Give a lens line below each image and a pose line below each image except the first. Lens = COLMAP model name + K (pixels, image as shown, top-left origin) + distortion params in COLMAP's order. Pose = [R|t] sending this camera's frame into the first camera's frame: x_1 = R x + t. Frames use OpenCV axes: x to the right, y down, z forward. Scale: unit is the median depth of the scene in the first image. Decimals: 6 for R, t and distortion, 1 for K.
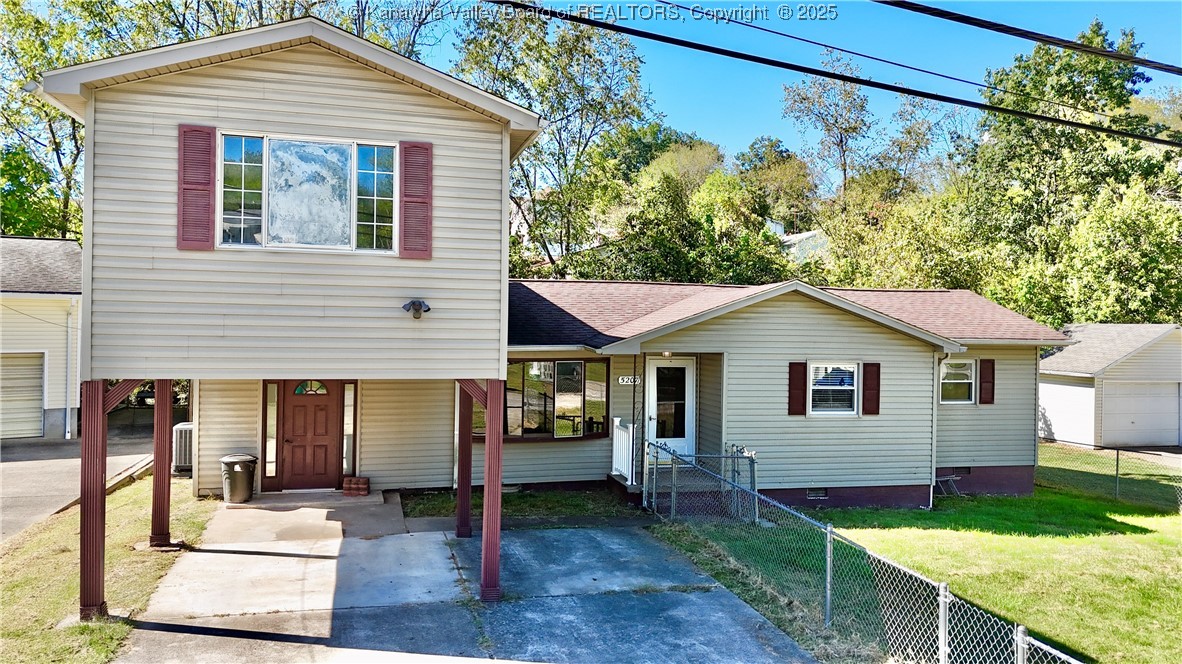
lens RADIAL K [[872.4, 0, 591.0], [0, 872.4, 332.0], [0, 0, 1]] dist [0.062784, -0.047664]
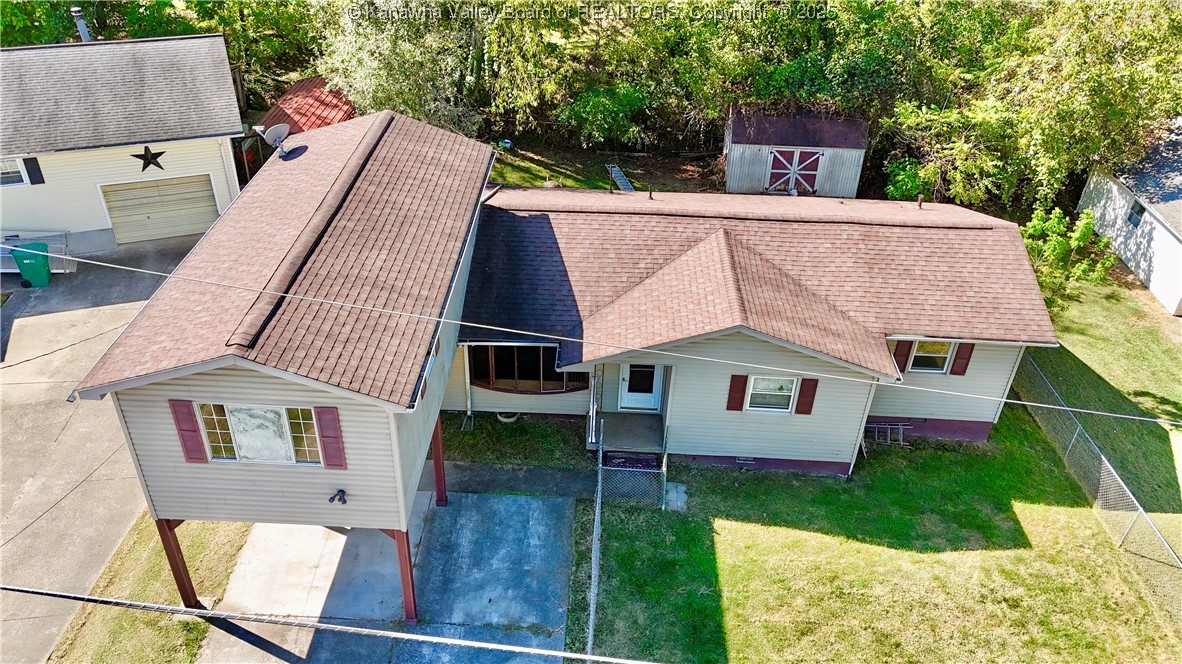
lens RADIAL K [[872.4, 0, 591.0], [0, 872.4, 332.0], [0, 0, 1]] dist [0.062784, -0.047664]
pose [[0.960113, 0.167684, -0.223750, 0.403408], [-0.020102, 0.839544, 0.542920, -0.874857], [0.278887, -0.516767, 0.809428, 0.039306]]
